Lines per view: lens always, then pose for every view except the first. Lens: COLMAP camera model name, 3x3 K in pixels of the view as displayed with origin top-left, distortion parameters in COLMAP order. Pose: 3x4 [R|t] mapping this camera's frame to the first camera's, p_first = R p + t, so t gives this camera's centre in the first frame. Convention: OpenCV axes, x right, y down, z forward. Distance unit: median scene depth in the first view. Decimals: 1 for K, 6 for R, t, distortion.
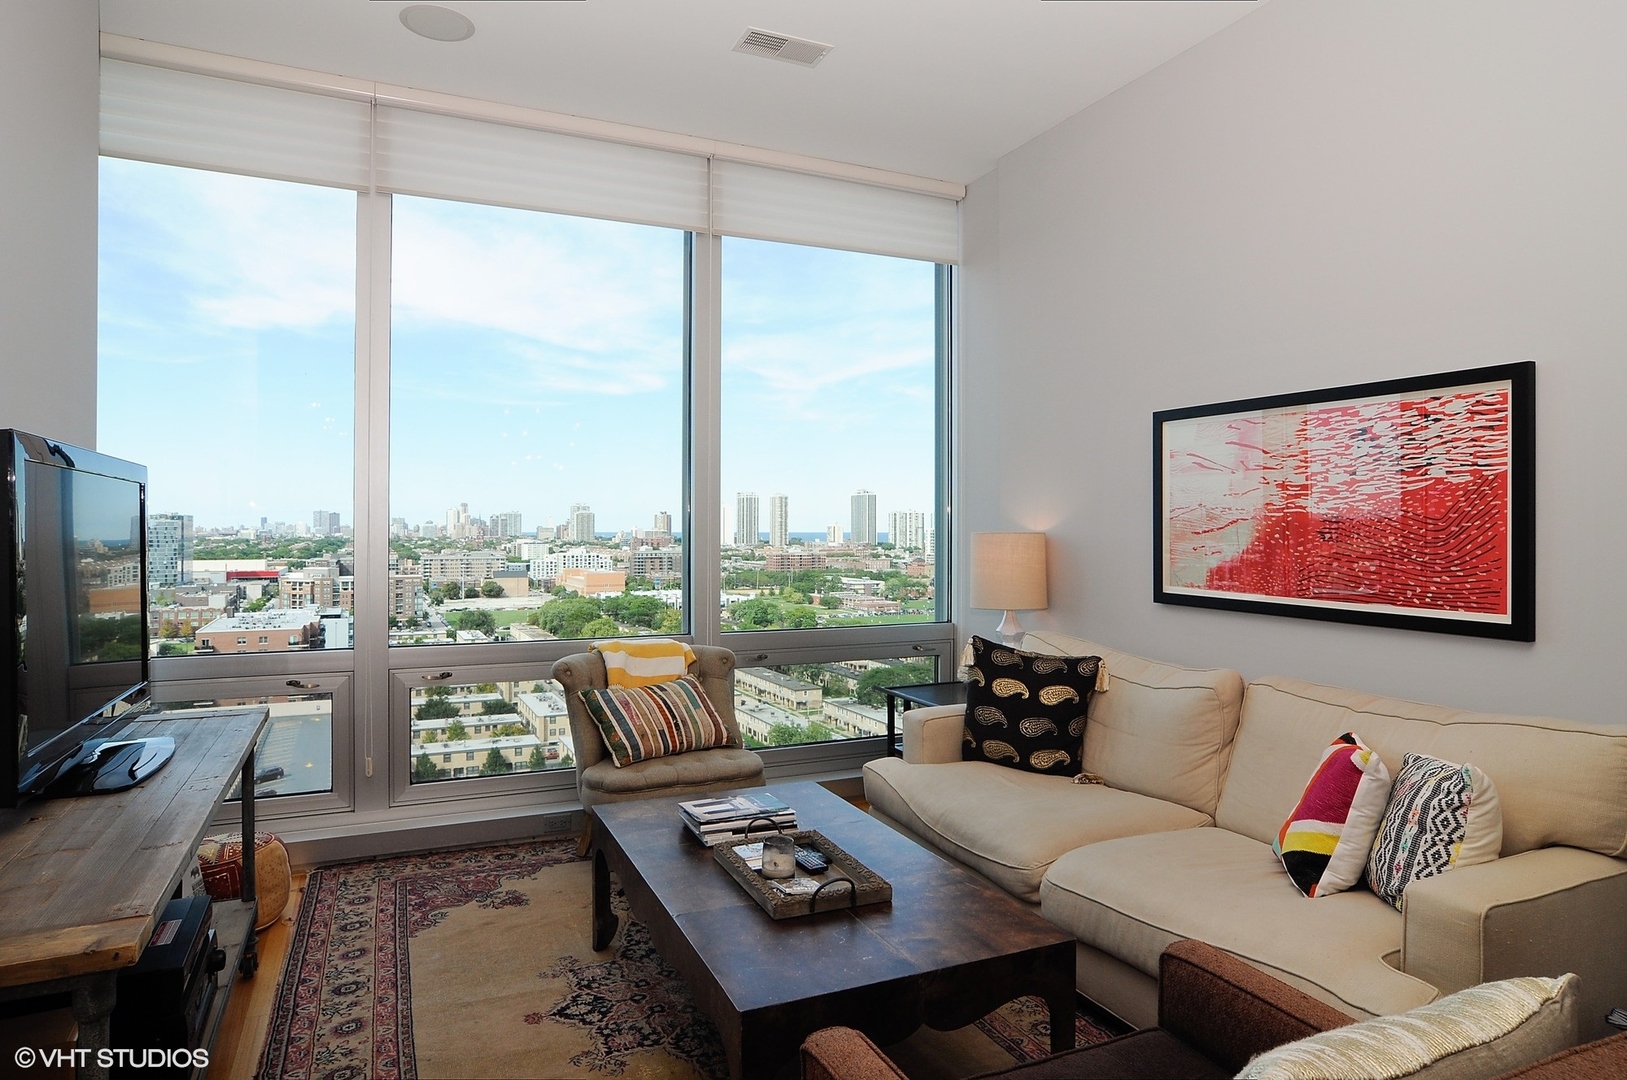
lens RADIAL K [[965.2, 0, 818.8], [0, 965.2, 531.8], [0, 0, 1]] dist [-0.001460, -0.000677]
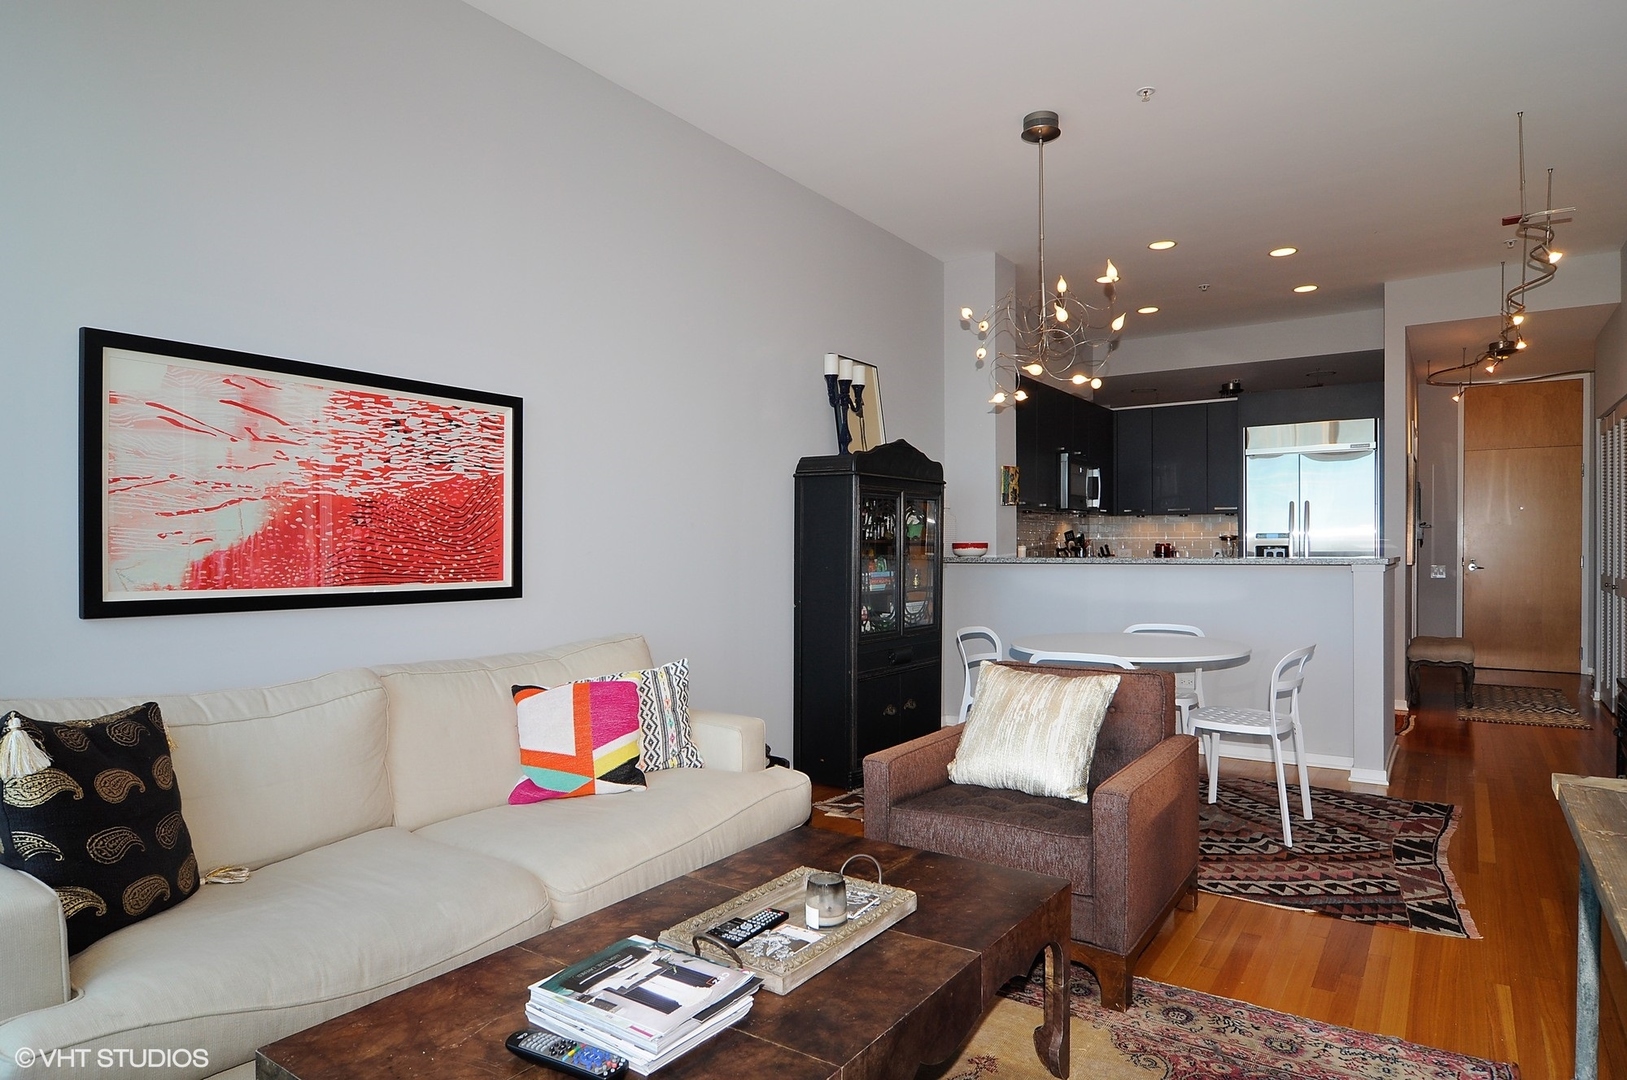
lens RADIAL K [[965.2, 0, 818.8], [0, 965.2, 548.7], [0, 0, 1]] dist [-0.001460, -0.000677]
pose [[-0.510822, 0.001126, 0.859686, -0.592745], [0.009125, 0.999950, 0.004112, 0.035116], [-0.859638, 0.009945, -0.510807, 1.153970]]
